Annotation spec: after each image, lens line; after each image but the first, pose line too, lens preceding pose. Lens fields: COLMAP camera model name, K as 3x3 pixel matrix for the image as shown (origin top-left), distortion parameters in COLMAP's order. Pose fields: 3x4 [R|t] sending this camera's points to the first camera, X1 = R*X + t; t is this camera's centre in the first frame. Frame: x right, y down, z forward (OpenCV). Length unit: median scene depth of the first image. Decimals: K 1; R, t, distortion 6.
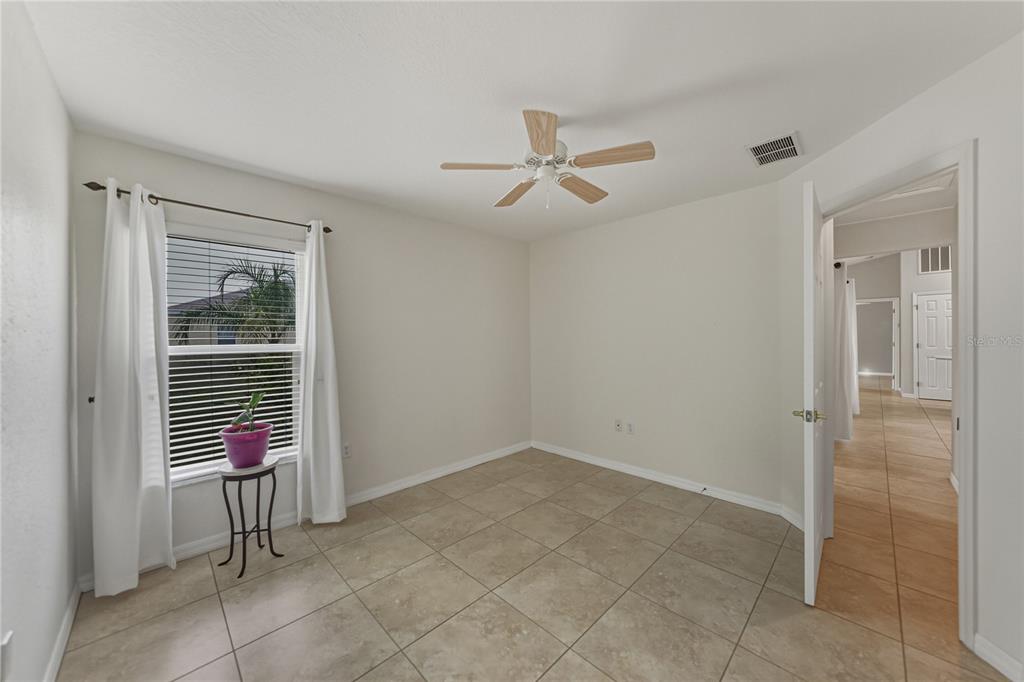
lens RADIAL K [[363.9, 0, 517.4], [0, 363.9, 338.3], [0, 0, 1]] dist [0.000073, 0.000044]
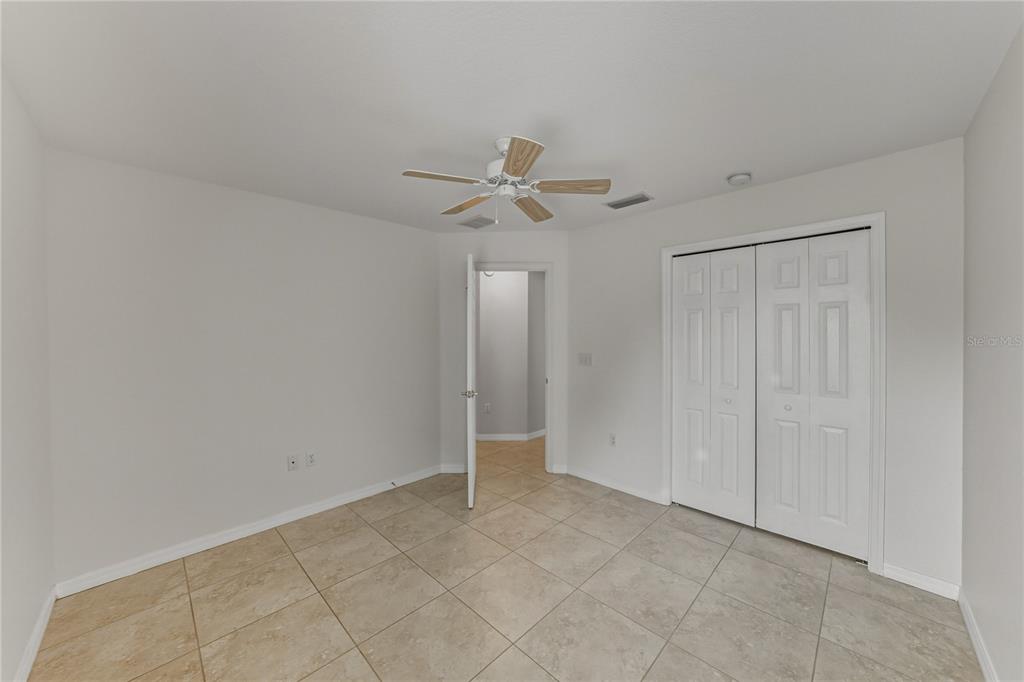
lens RADIAL K [[377.7, 0, 518.7], [0, 377.7, 331.2], [0, 0, 1]] dist [0.000447, 0.000087]
pose [[-0.017392, 0.015404, 0.999730, -0.930319], [0.006830, 0.999860, -0.015287, -0.031670], [-0.999825, 0.006563, -0.017494, 0.947211]]
